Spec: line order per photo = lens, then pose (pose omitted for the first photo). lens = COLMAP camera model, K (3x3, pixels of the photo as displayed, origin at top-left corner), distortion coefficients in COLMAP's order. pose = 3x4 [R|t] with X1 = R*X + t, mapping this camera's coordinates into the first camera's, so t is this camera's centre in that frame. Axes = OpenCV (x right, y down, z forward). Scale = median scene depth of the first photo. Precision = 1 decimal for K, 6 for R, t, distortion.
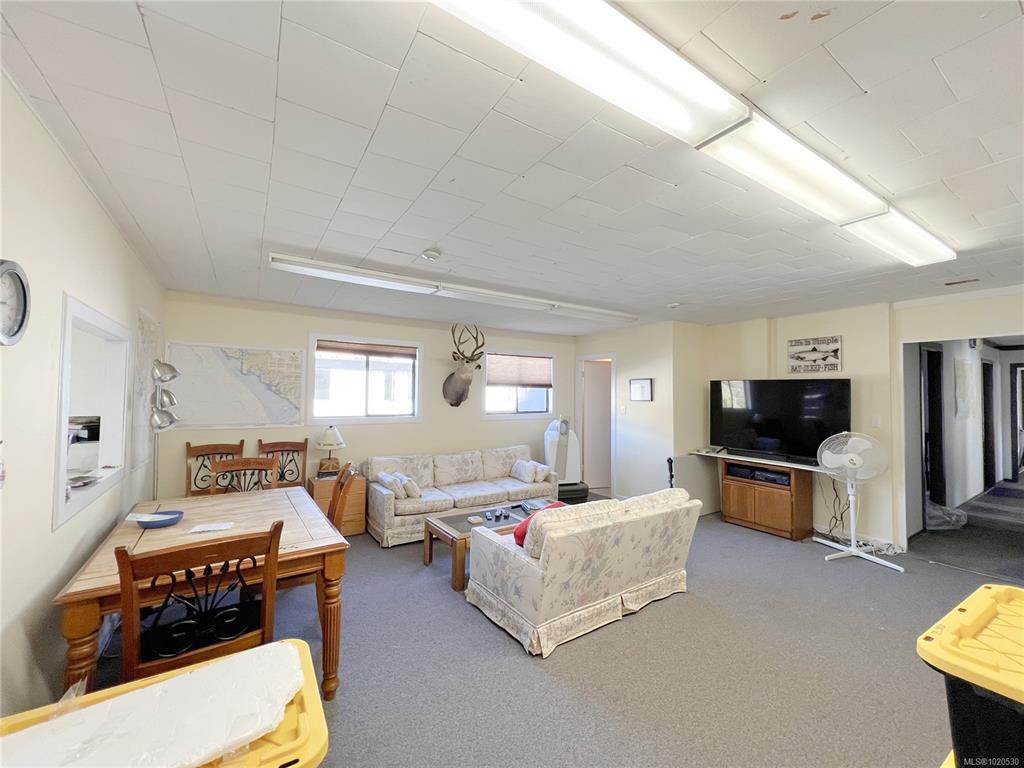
lens RADIAL K [[408.6, 0, 508.8], [0, 408.6, 381.9], [0, 0, 1]] dist [0.003011, 0.000034]
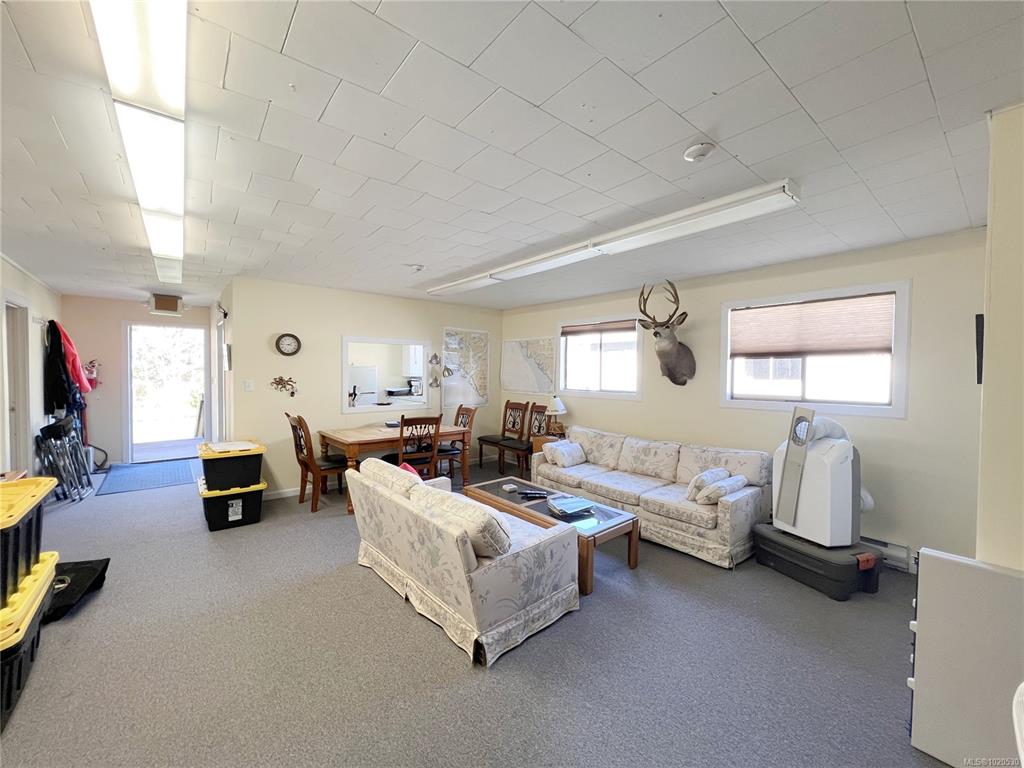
lens RADIAL K [[408.6, 0, 507.1], [0, 408.6, 382.2], [0, 0, 1]] dist [0.003011, 0.000034]
pose [[0.110731, 0.017008, -0.993705, 0.699935], [0.025606, 0.999473, 0.019960, 0.033153], [0.993521, -0.027655, 0.110237, 0.647627]]
